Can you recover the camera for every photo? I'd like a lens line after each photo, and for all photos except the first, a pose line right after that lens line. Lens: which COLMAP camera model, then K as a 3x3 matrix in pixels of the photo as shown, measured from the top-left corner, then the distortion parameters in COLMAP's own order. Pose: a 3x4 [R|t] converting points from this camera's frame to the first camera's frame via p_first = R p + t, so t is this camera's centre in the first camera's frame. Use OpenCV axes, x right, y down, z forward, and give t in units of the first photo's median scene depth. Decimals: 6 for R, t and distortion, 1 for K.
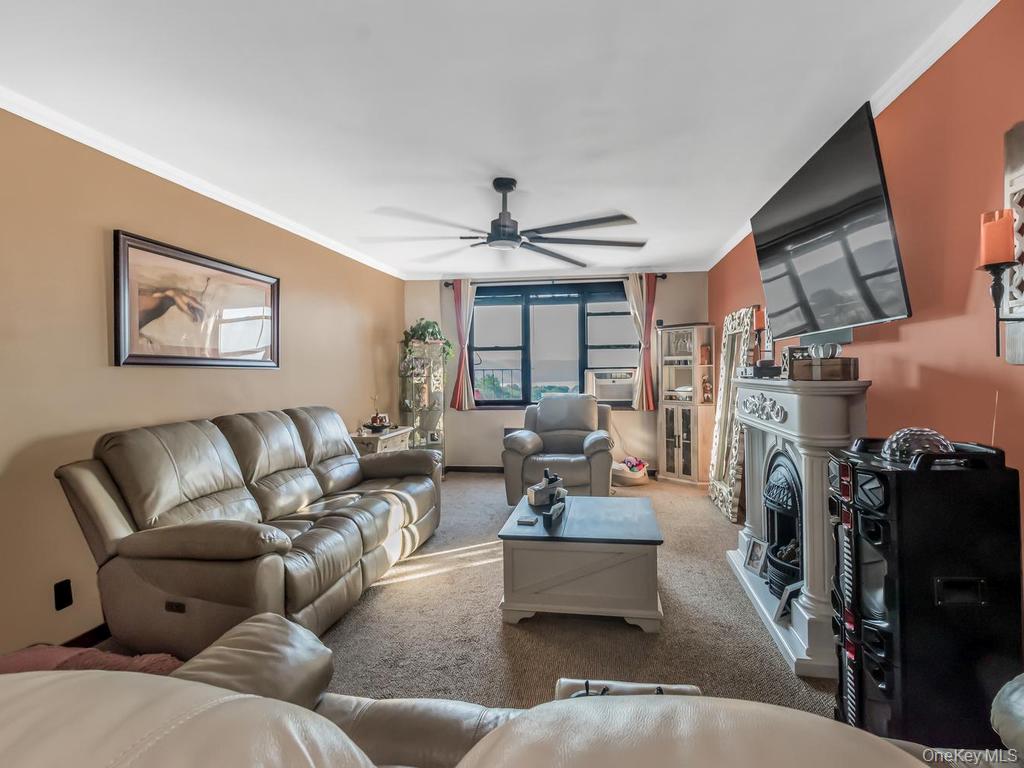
lens RADIAL K [[534.3, 0, 522.4], [0, 534.3, 386.4], [0, 0, 1]] dist [-0.024685, 0.006380]
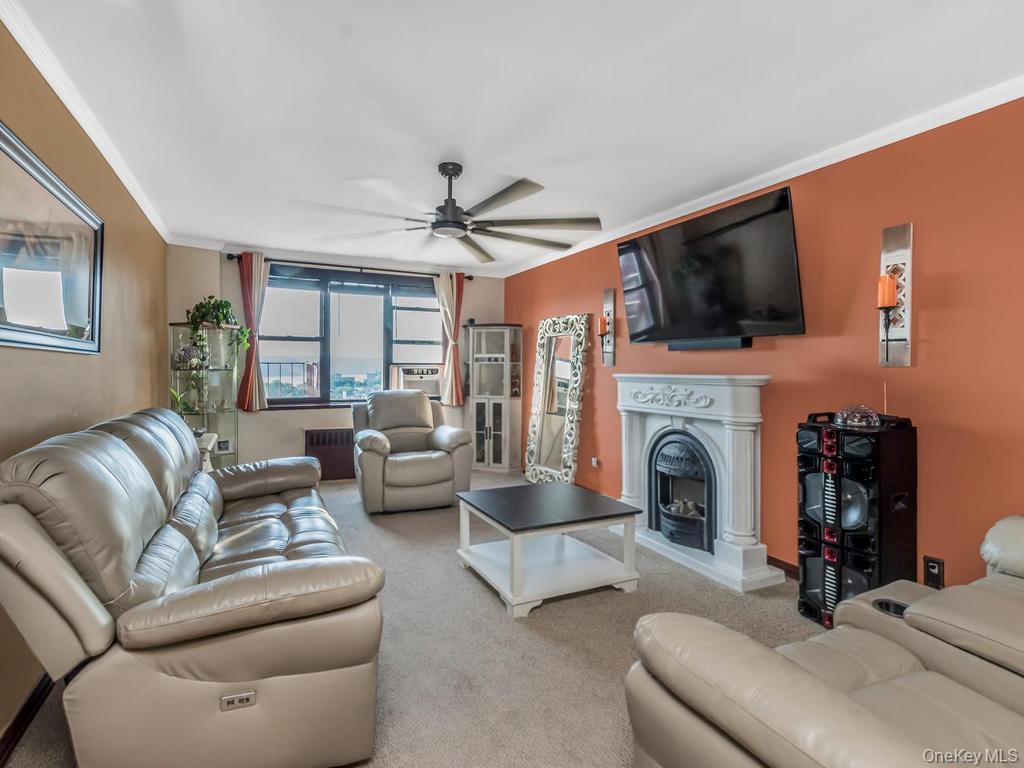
lens RADIAL K [[534.3, 0, 523.1], [0, 534.3, 381.6], [0, 0, 1]] dist [-0.024685, 0.006380]
pose [[0.804016, 0.000283, 0.594608, -0.278136], [0.002188, 0.999992, -0.003435, 0.002950], [-0.594604, 0.004063, 0.804009, 0.087951]]
